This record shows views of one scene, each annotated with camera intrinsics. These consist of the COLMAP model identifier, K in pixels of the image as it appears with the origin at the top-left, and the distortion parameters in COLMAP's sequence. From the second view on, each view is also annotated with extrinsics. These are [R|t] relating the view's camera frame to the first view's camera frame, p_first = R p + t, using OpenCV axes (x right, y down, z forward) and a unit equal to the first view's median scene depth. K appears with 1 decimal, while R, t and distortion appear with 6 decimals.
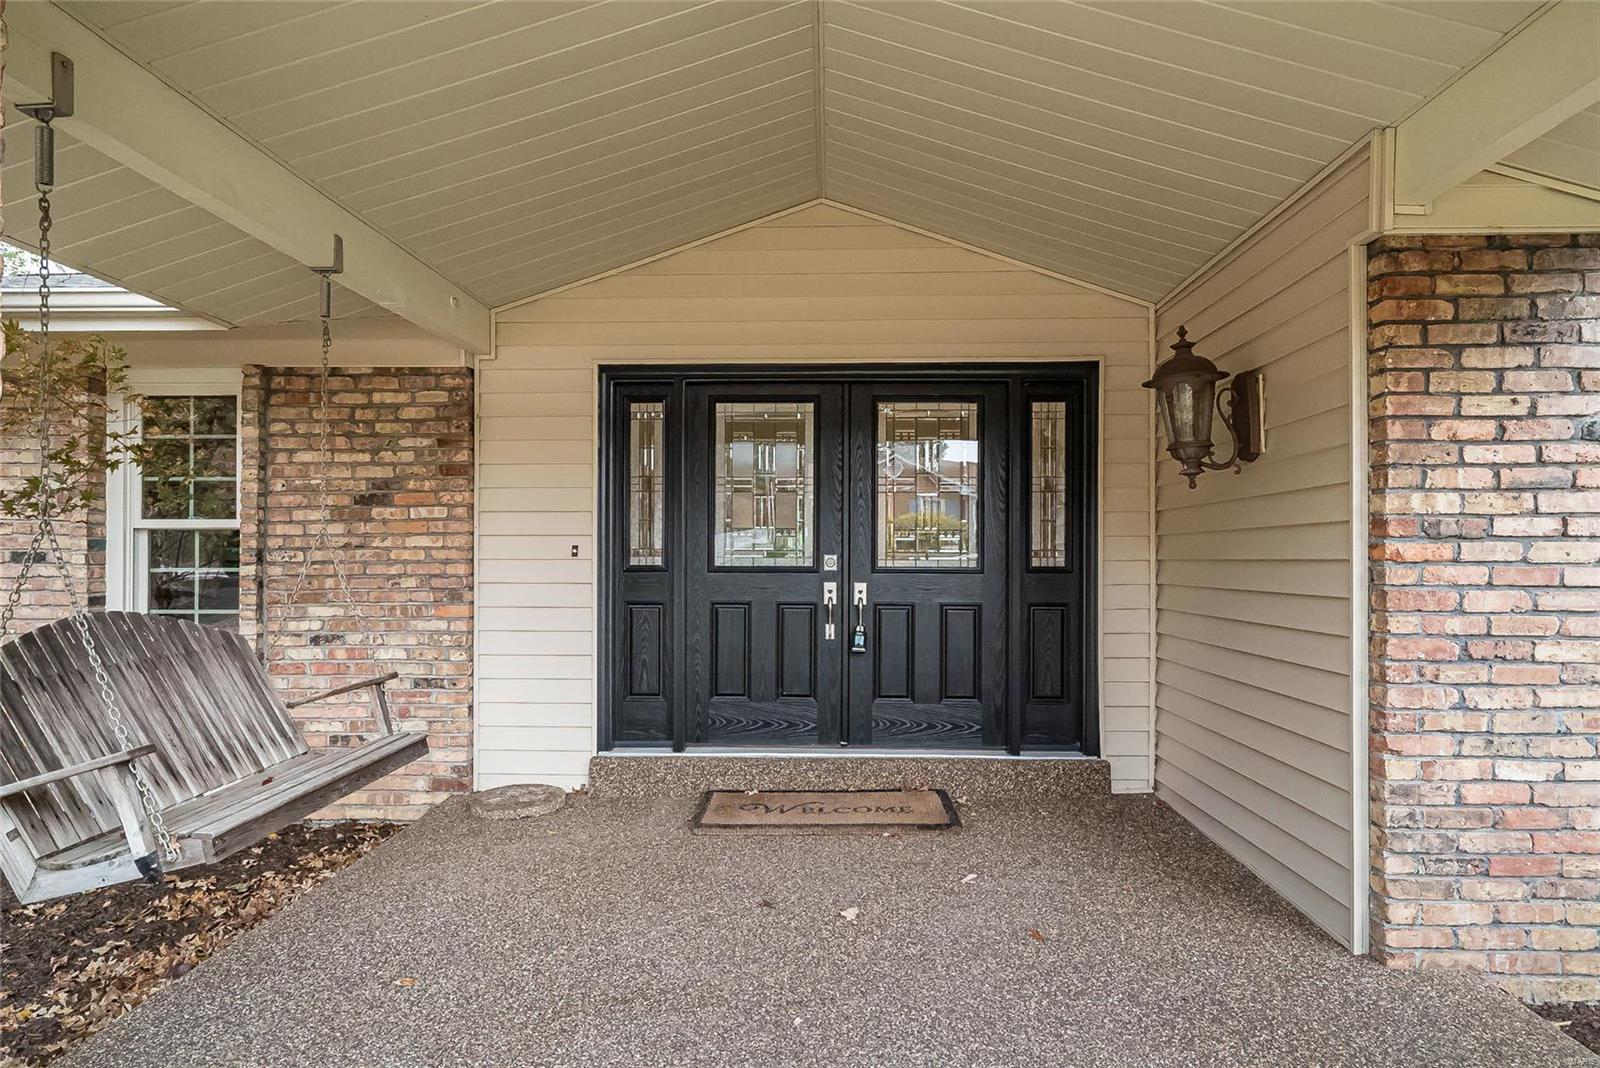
lens RADIAL K [[946.0, 0, 801.3], [0, 946.0, 561.2], [0, 0, 1]] dist [-0.000063, -0.000011]
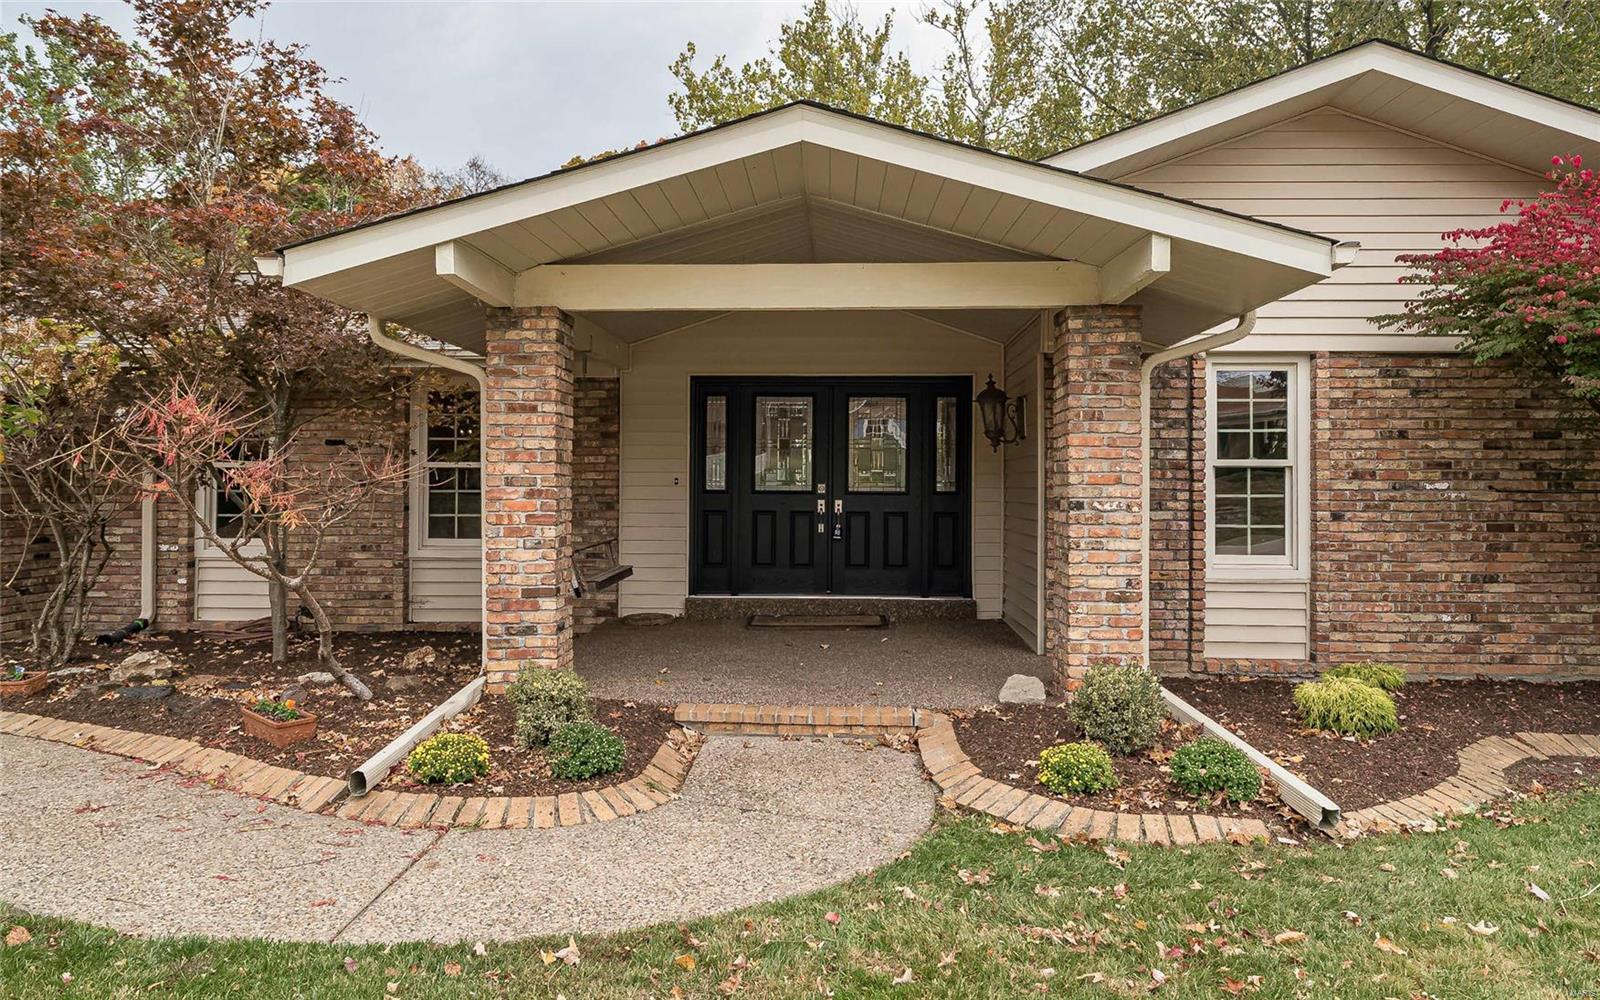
lens RADIAL K [[1079.4, 0, 800.0], [0, 1079.4, 500.0], [0, 0, 1]] dist [-0.003367, -0.000847]
pose [[0.999961, 0.004247, -0.007682, 0.006709], [-0.004163, 0.999932, 0.010924, 0.001119], [0.007728, -0.010891, 0.999911, -1.017537]]
